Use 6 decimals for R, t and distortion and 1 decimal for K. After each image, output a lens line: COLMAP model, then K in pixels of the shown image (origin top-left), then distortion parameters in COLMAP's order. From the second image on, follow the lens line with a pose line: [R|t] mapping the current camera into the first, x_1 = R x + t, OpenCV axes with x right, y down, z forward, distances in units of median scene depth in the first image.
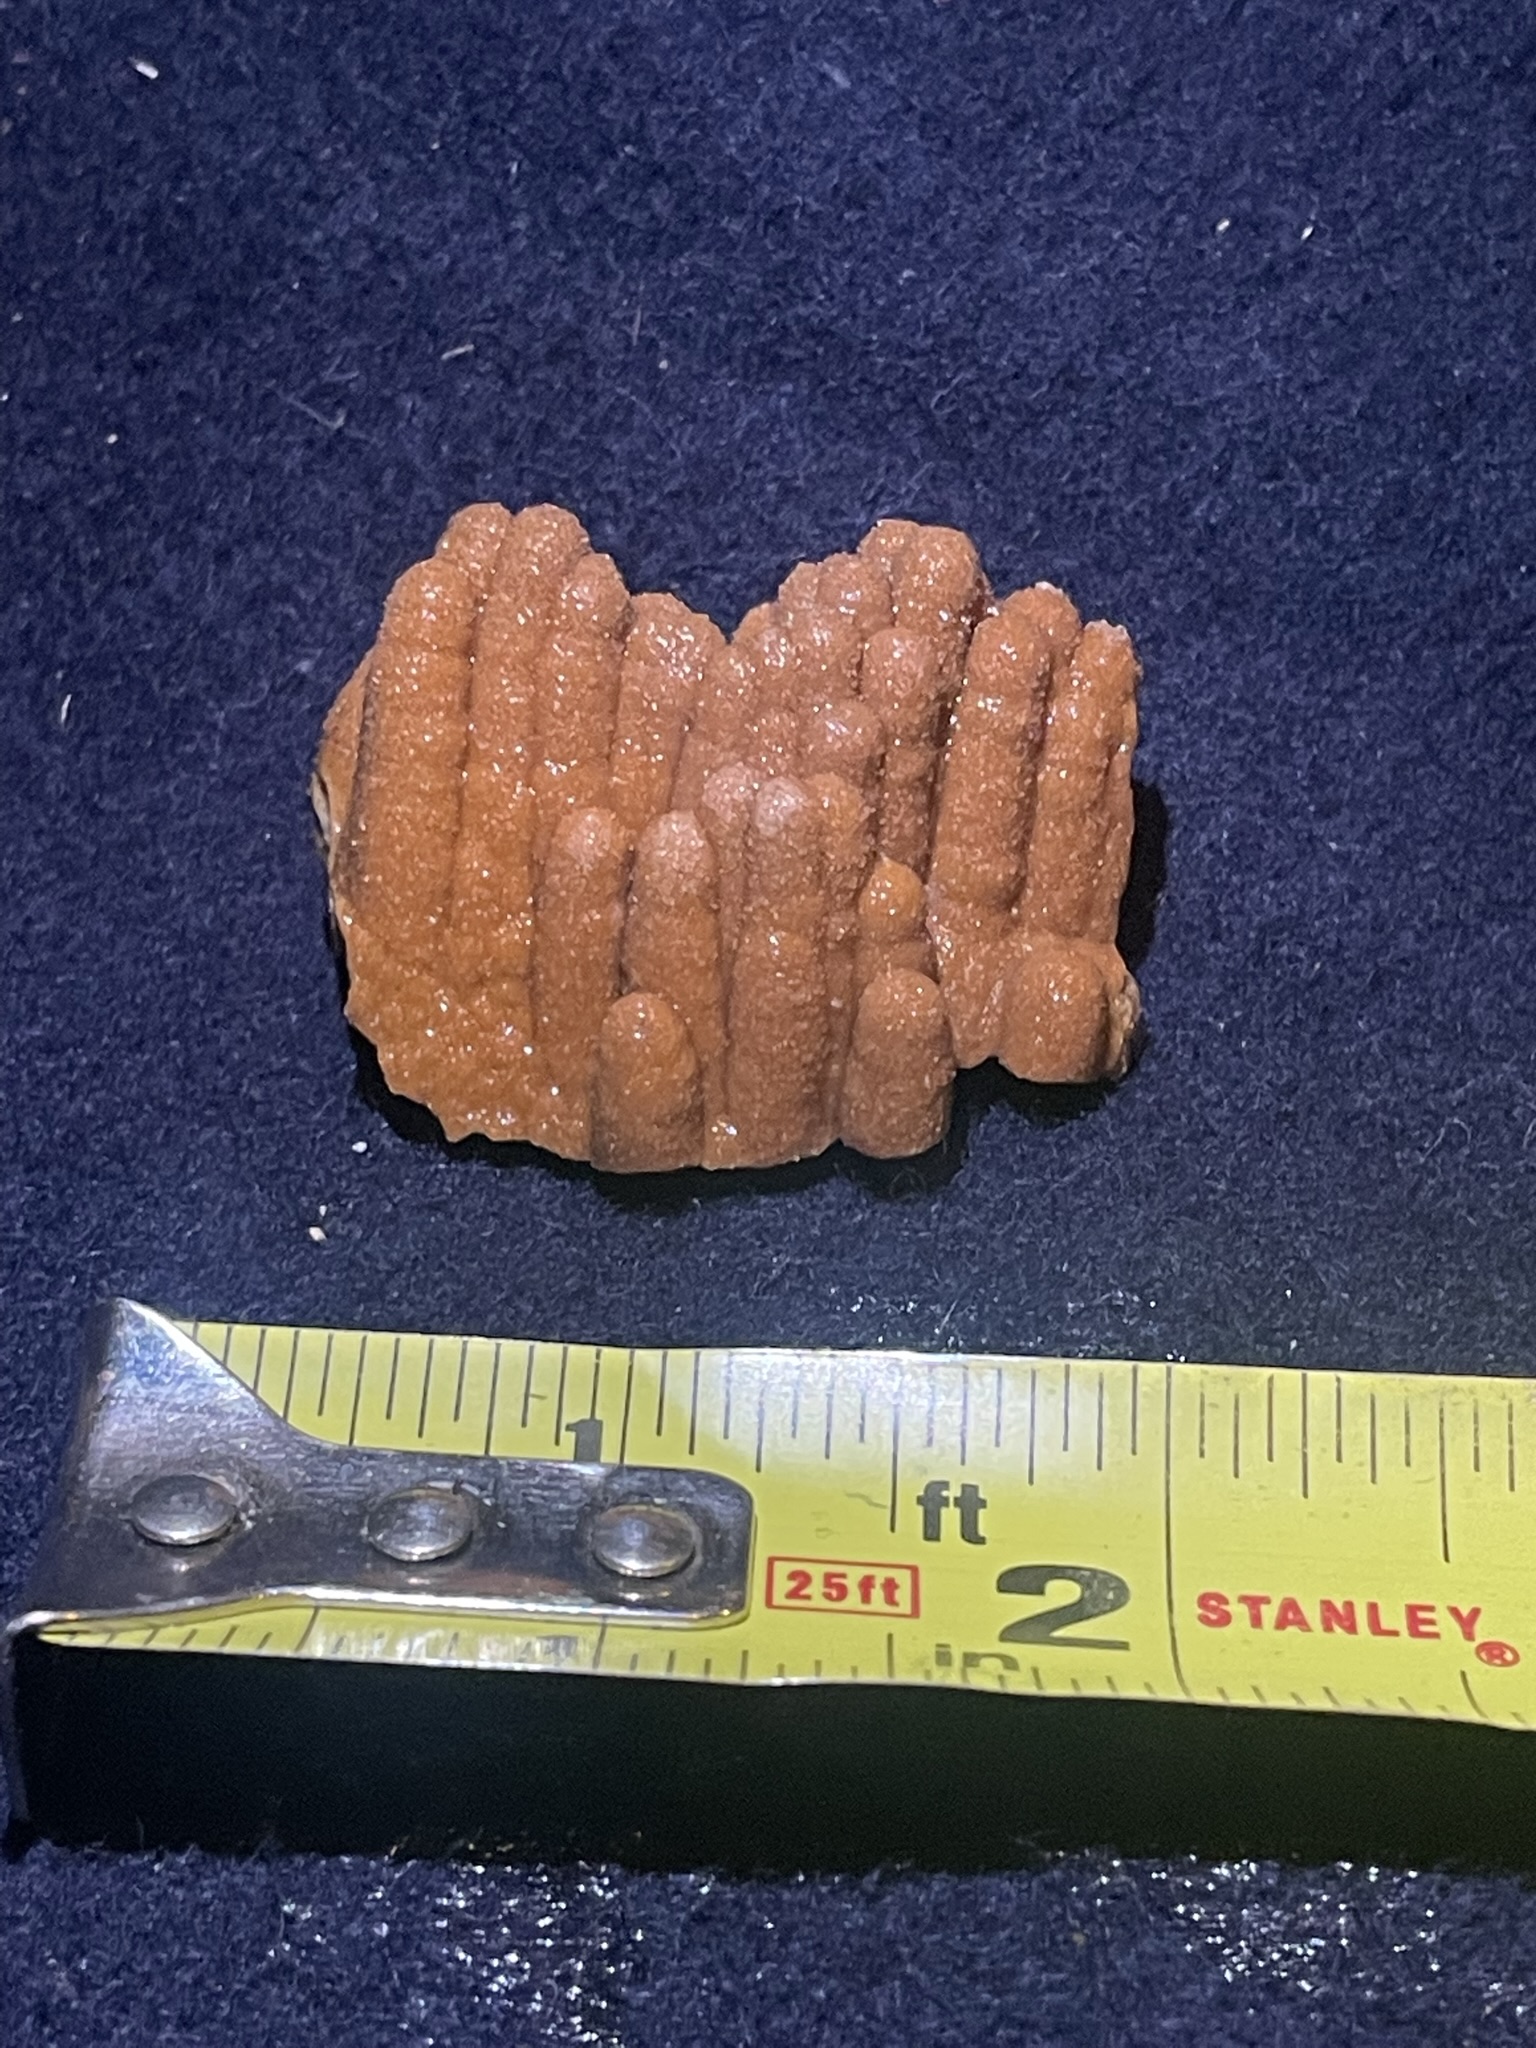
lens RADIAL K [[4125.8, 0, 768.0], [0, 4125.8, 1024.0], [0, 0, 1]] dist [0.152315, -0.252165]
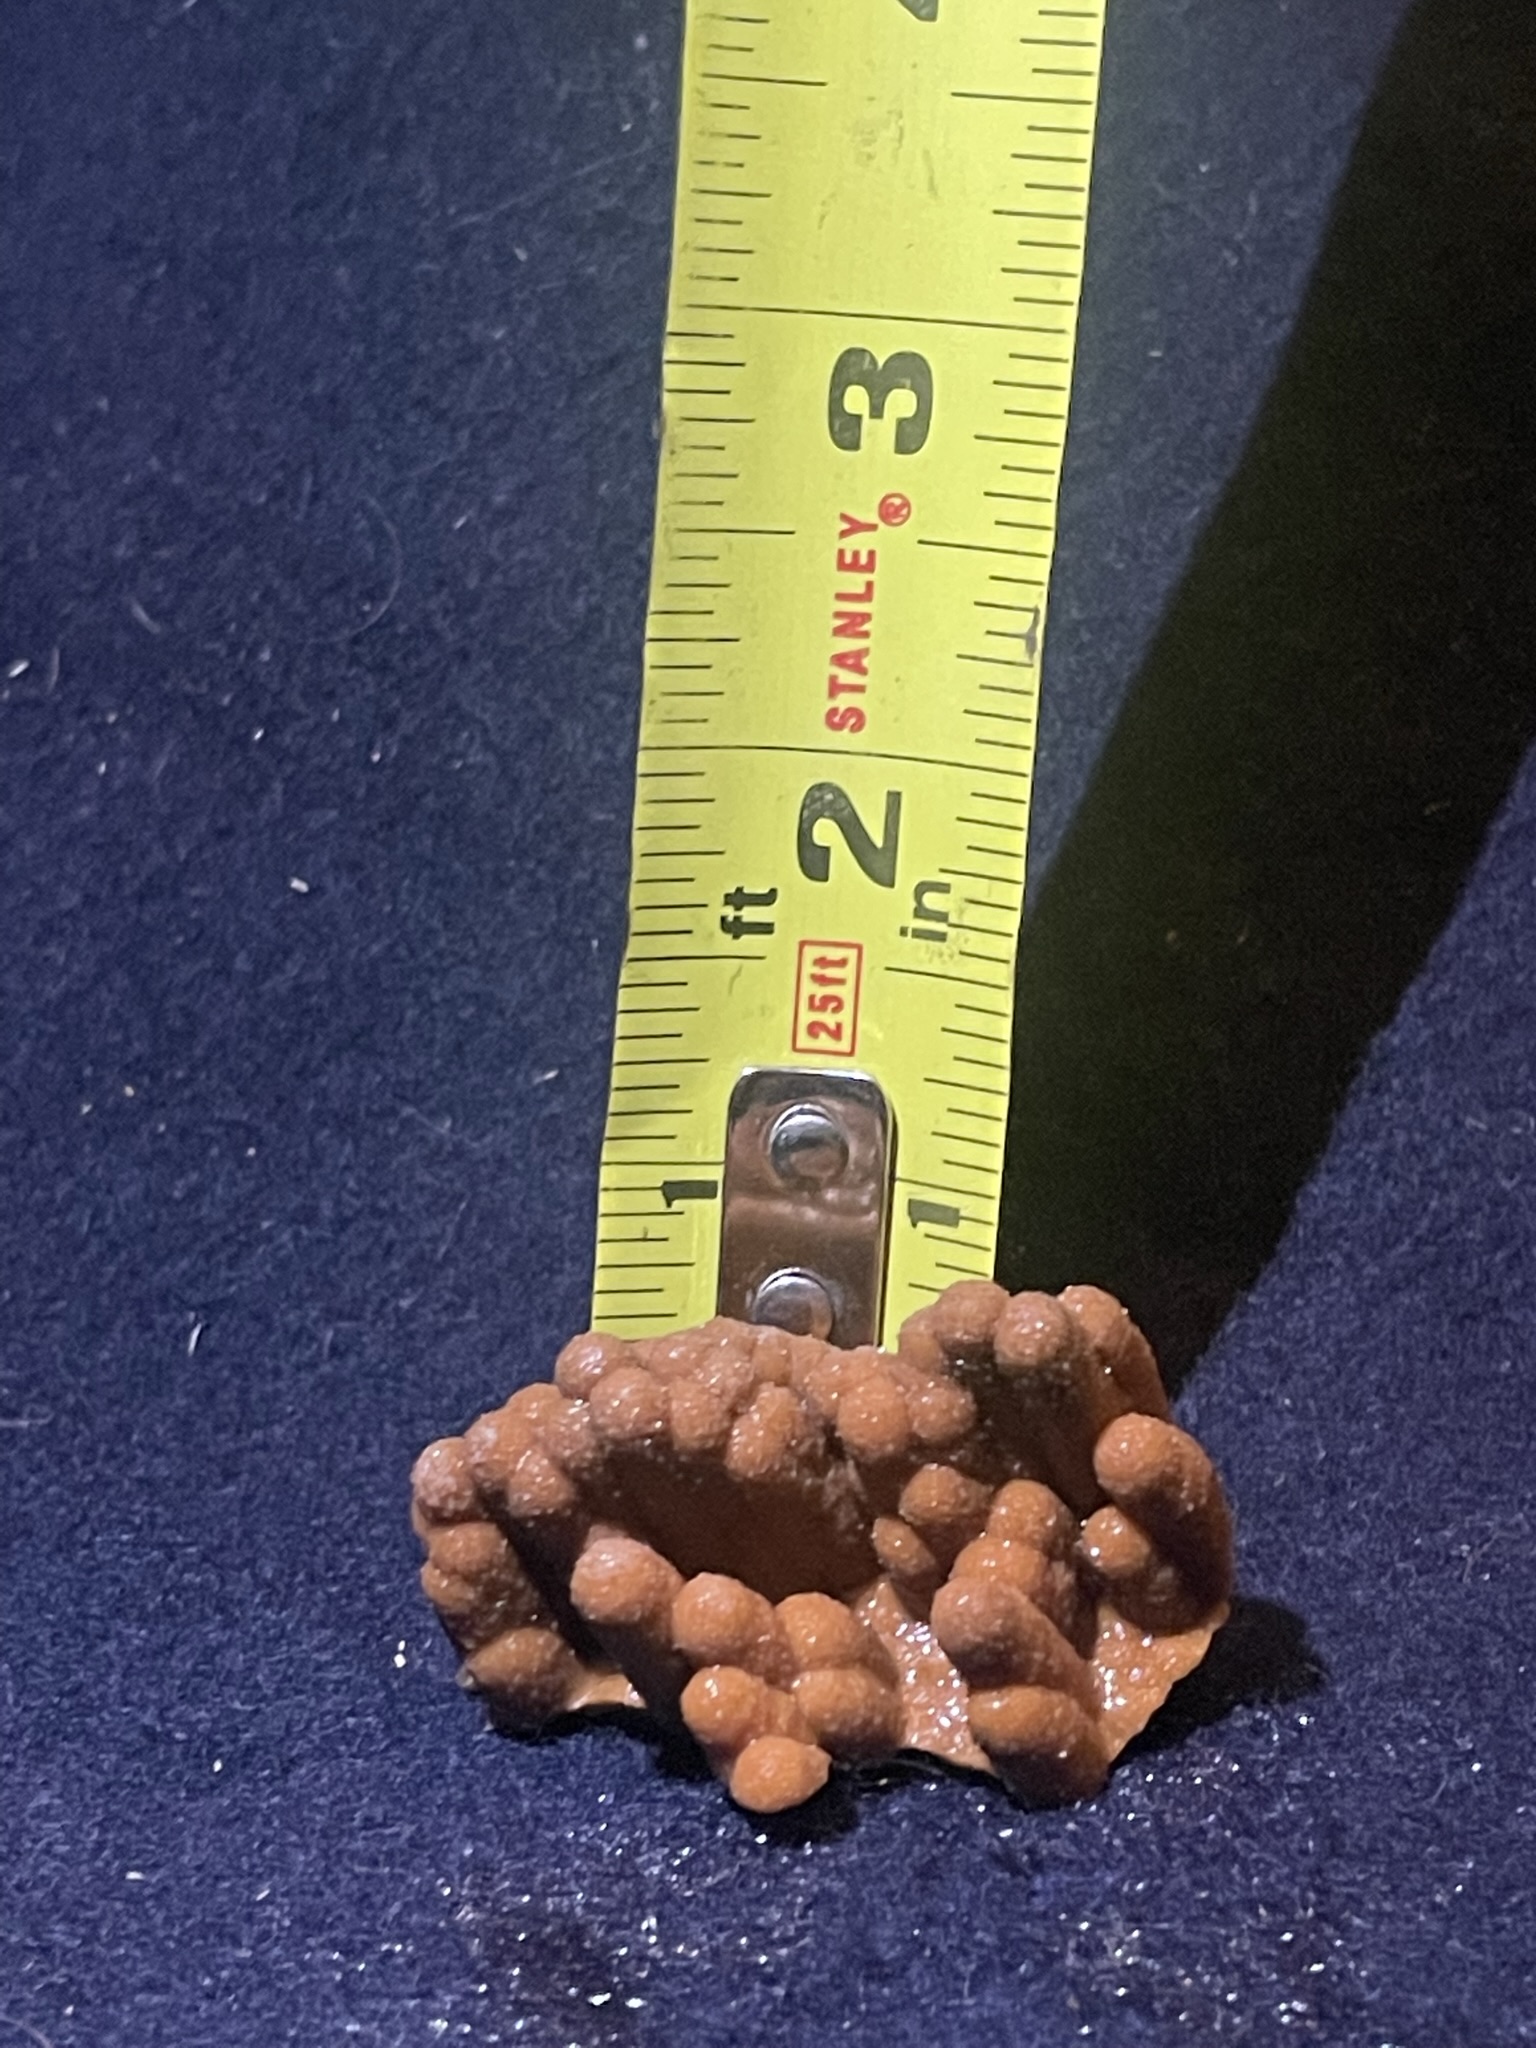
lens RADIAL K [[4125.8, 0, 768.0], [0, 4125.8, 1024.0], [0, 0, 1]] dist [0.152315, -0.252165]
pose [[0.025724, -0.972687, -0.230691, 0.313305], [0.577216, -0.173959, 0.797847, -0.926898], [-0.816186, -0.153682, 0.556975, 0.278101]]
